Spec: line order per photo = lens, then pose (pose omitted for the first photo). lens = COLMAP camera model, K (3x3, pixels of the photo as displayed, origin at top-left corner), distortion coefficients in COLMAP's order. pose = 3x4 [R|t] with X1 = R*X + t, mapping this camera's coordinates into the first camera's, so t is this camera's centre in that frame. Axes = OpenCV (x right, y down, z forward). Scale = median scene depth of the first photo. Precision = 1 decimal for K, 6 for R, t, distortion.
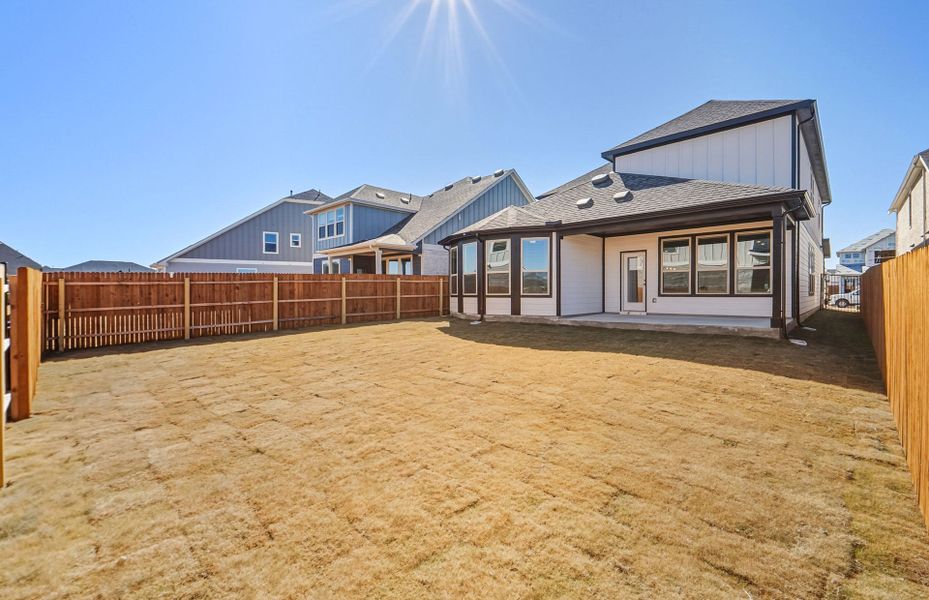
lens RADIAL K [[399.6, 0, 467.9], [0, 399.6, 295.4], [0, 0, 1]] dist [-0.009330, -0.000123]
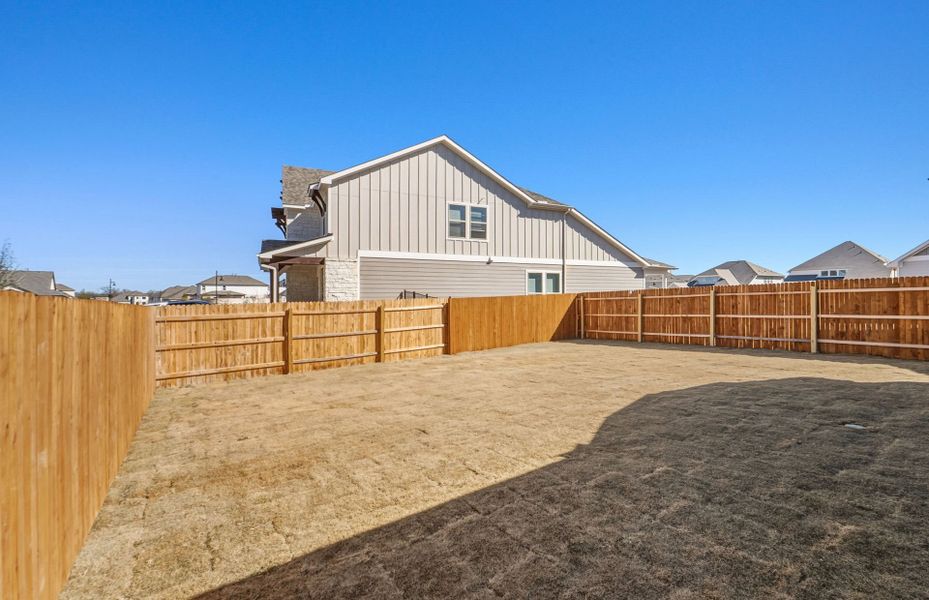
lens RADIAL K [[399.6, 0, 467.9], [0, 399.6, 295.4], [0, 0, 1]] dist [-0.009330, -0.000123]
pose [[-0.197750, 0.002529, -0.980249, 0.530178], [-0.000204, 0.999997, 0.002621, -0.034078], [0.980252, 0.000718, -0.197749, 0.587309]]
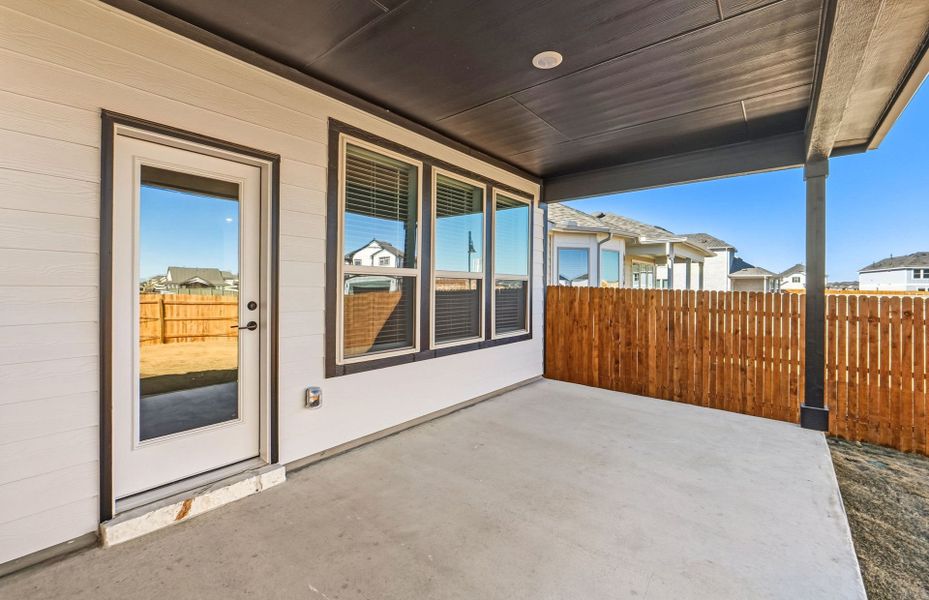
lens RADIAL K [[390.1, 0, 462.4], [0, 390.1, 288.0], [0, 0, 1]] dist [-0.010500, 0.000029]
pose [[-0.073768, 0.003604, 0.997269, 0.249183], [-0.000763, 0.999993, -0.003670, -0.047681], [-0.997275, -0.001031, -0.073765, 0.941173]]
